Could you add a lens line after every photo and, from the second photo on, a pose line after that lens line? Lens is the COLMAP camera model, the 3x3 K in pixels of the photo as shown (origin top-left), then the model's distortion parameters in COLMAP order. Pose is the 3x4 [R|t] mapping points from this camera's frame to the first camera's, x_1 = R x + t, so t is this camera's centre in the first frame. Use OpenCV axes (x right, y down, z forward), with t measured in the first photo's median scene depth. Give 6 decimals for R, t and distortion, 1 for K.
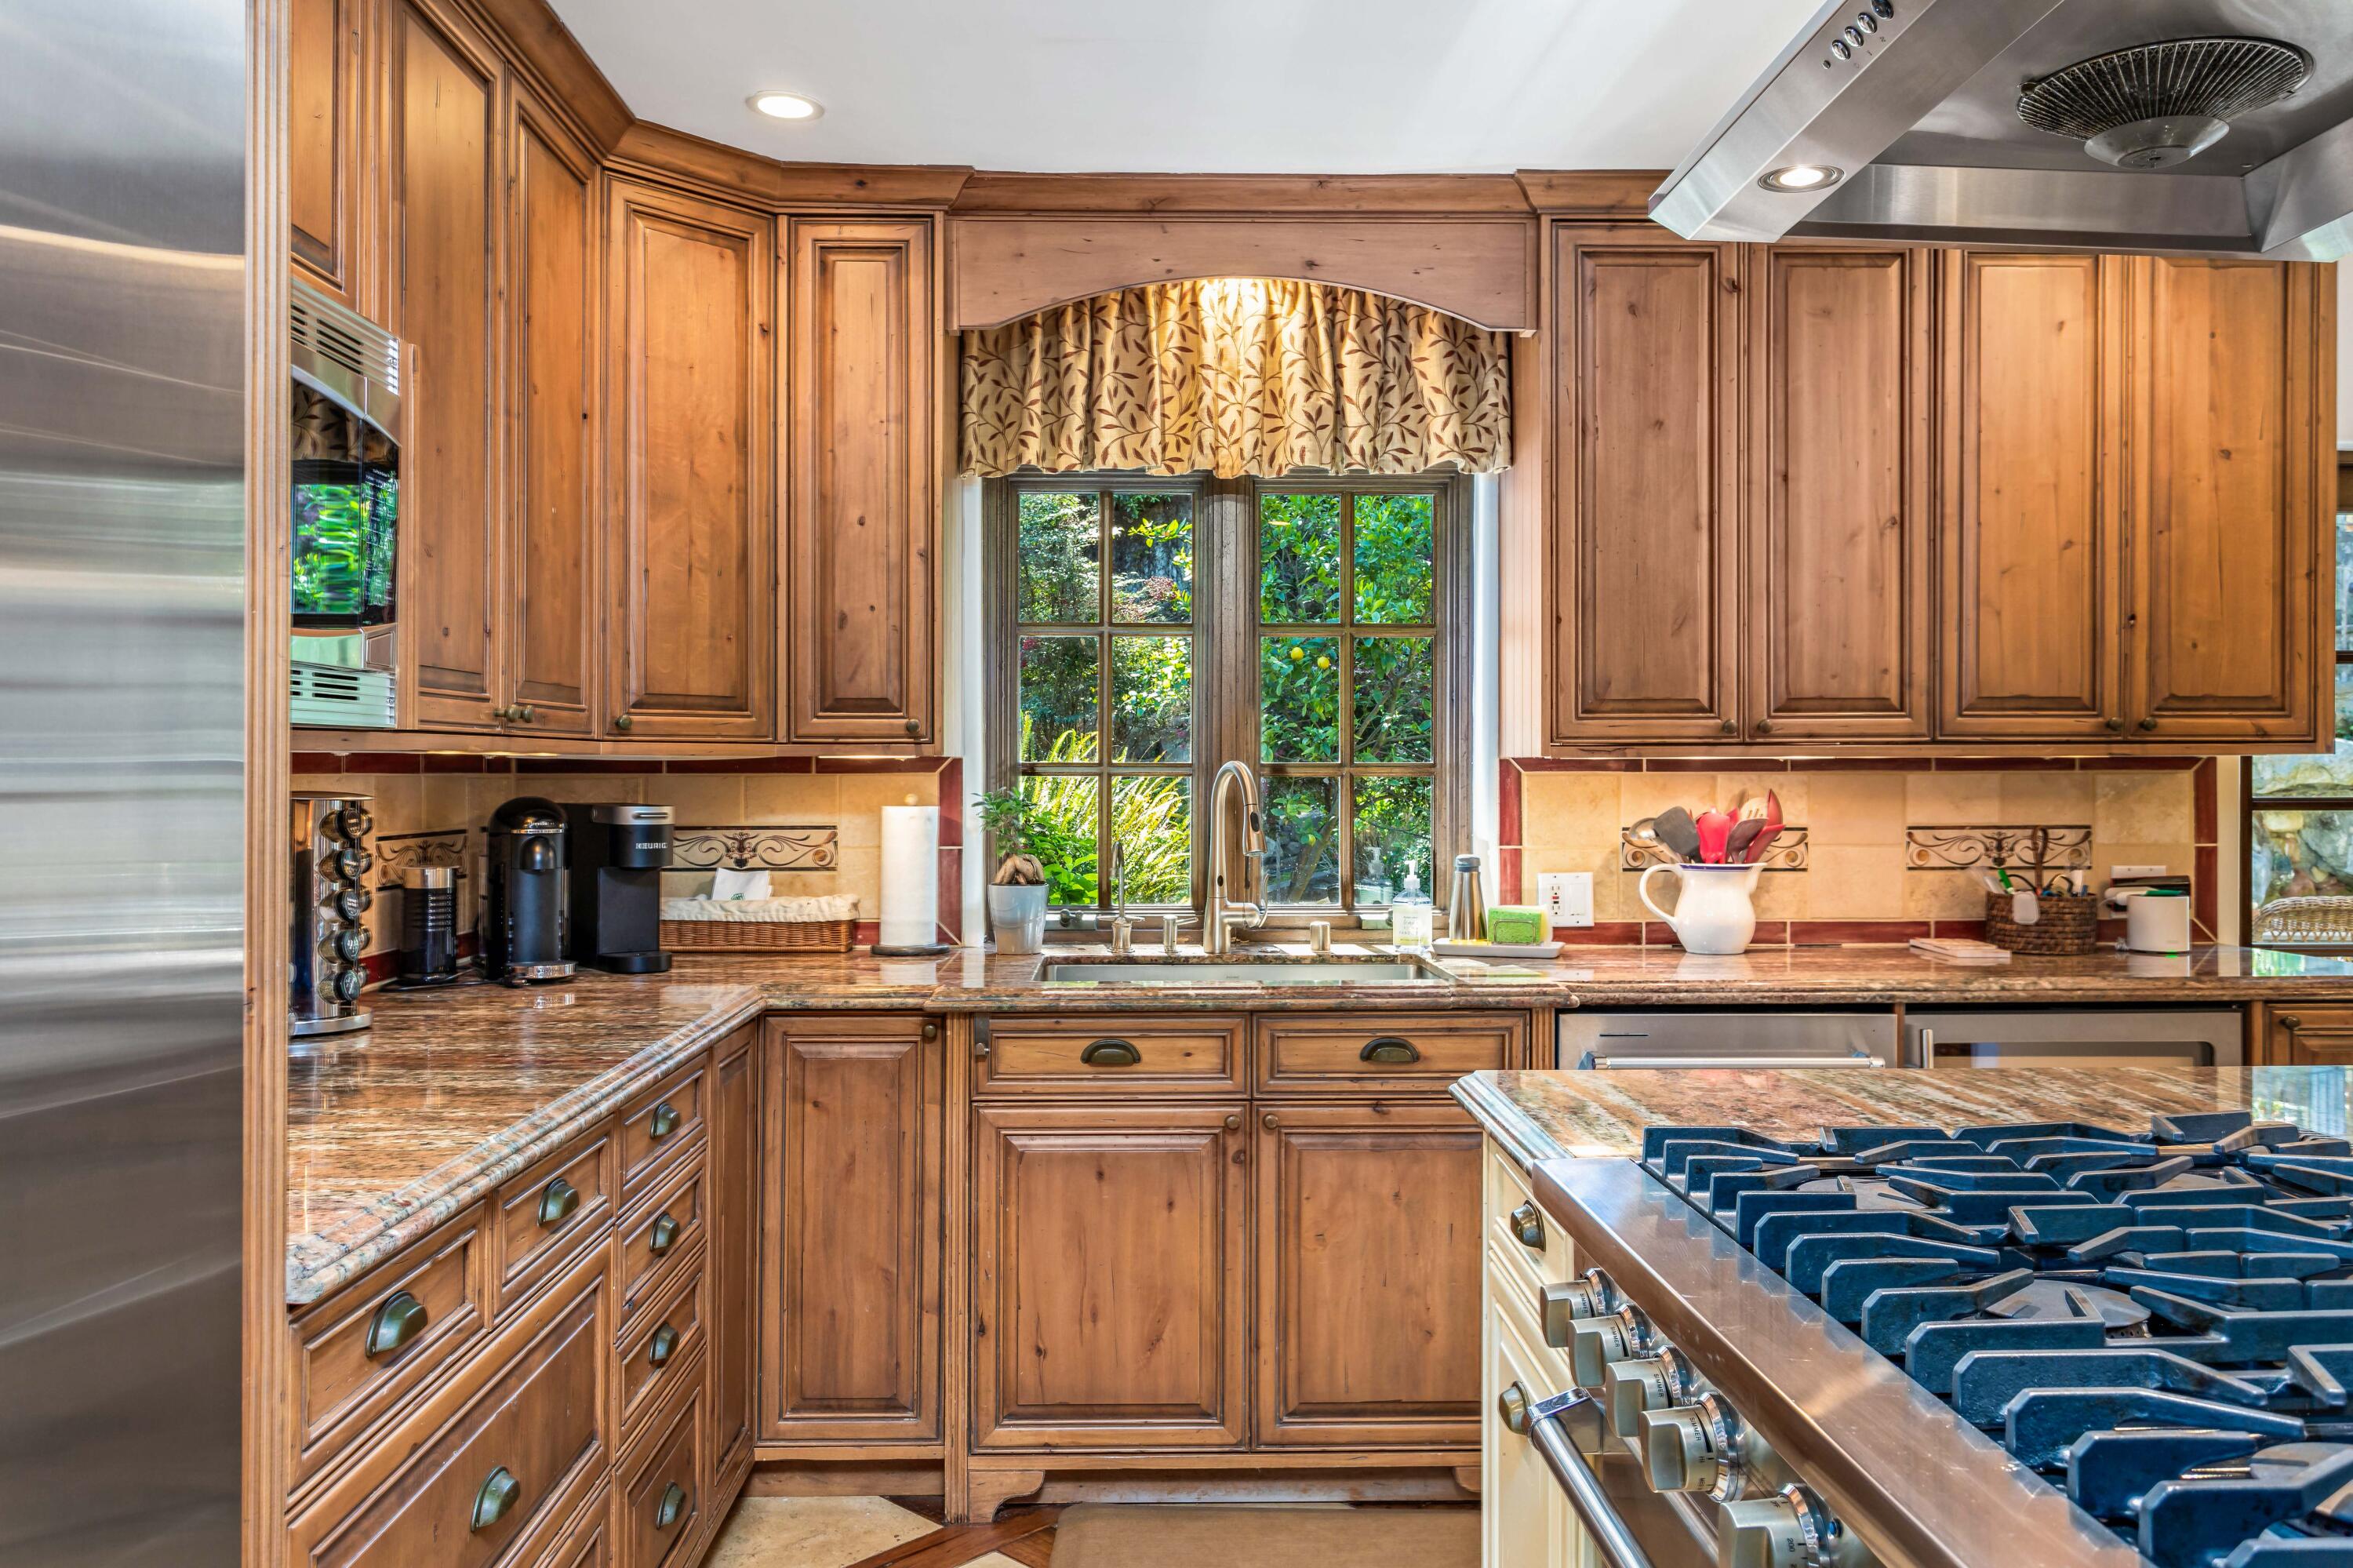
lens RADIAL K [[1752.4, 0, 1171.6], [0, 1752.4, 777.5], [0, 0, 1]] dist [0.000615, 0.008224]
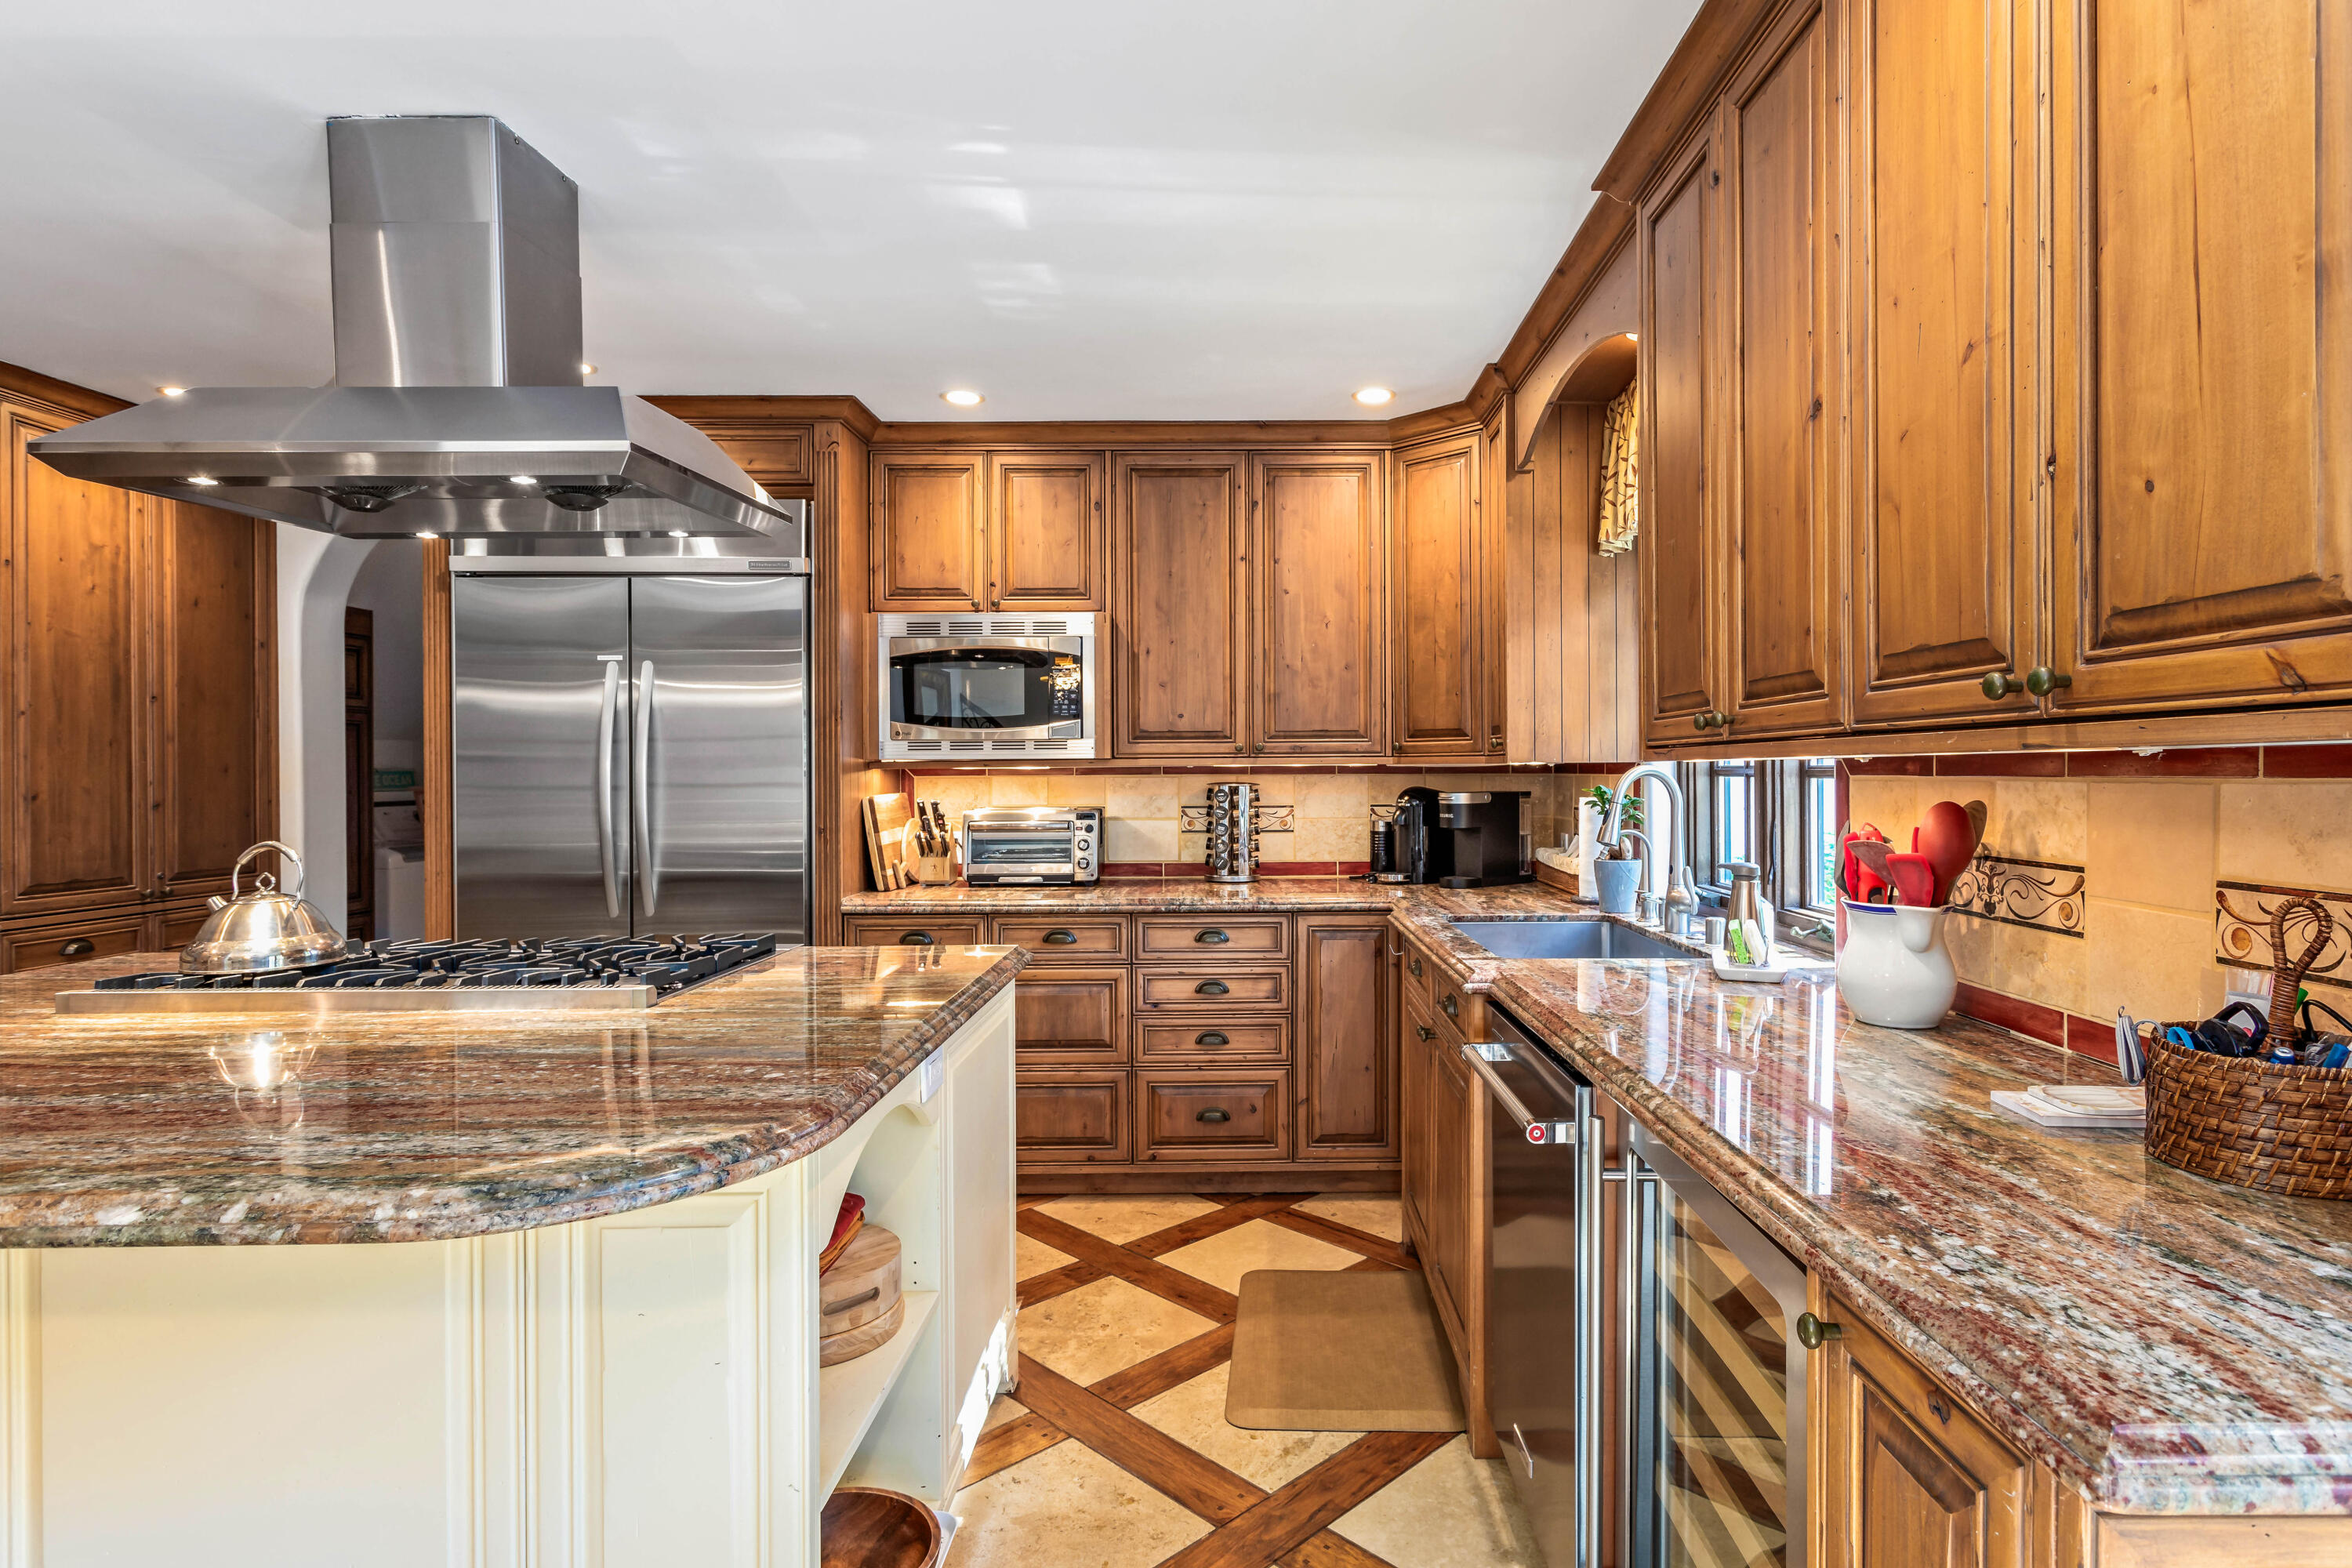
lens RADIAL K [[1226.6, 0, 1261.6], [0, 1226.6, 777.2], [0, 0, 1]] dist [-0.003623, 0.005987]
pose [[-0.013959, 0.006170, -0.999884, 0.894882], [0.000011, 0.999981, 0.006170, -0.006639], [0.999903, 0.000075, -0.013959, 0.799990]]
